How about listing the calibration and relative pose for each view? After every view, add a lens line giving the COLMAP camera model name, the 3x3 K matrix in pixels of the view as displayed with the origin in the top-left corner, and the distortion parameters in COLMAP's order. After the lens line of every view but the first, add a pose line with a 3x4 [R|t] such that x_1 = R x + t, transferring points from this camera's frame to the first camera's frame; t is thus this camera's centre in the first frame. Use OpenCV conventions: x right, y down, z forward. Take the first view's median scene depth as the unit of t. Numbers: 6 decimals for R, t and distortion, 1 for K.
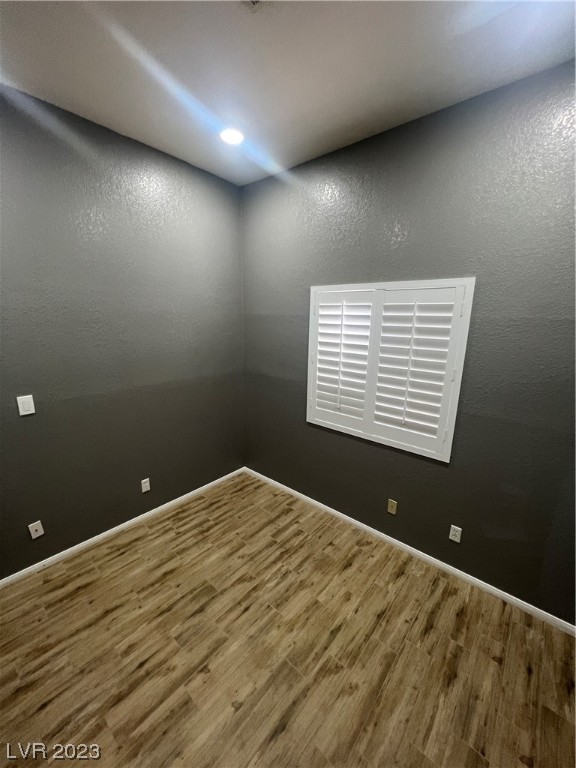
lens RADIAL K [[306.9, 0, 290.1], [0, 306.9, 382.8], [0, 0, 1]] dist [-0.000584, 0.000451]
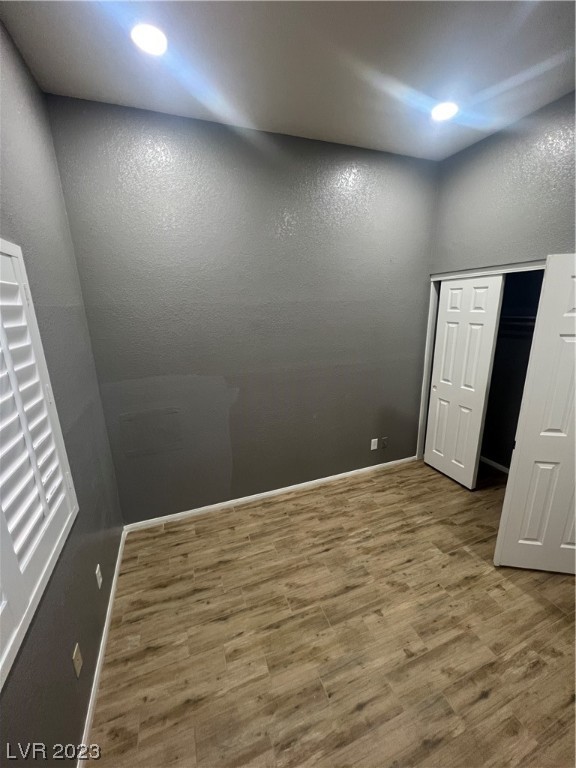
lens RADIAL K [[306.9, 0, 290.1], [0, 306.9, 382.8], [0, 0, 1]] dist [-0.000584, 0.000451]
pose [[-0.881730, -0.116789, 0.457070, -0.271948], [0.102852, 0.897975, 0.427858, -0.328651], [-0.460407, 0.424265, -0.779759, 1.497767]]
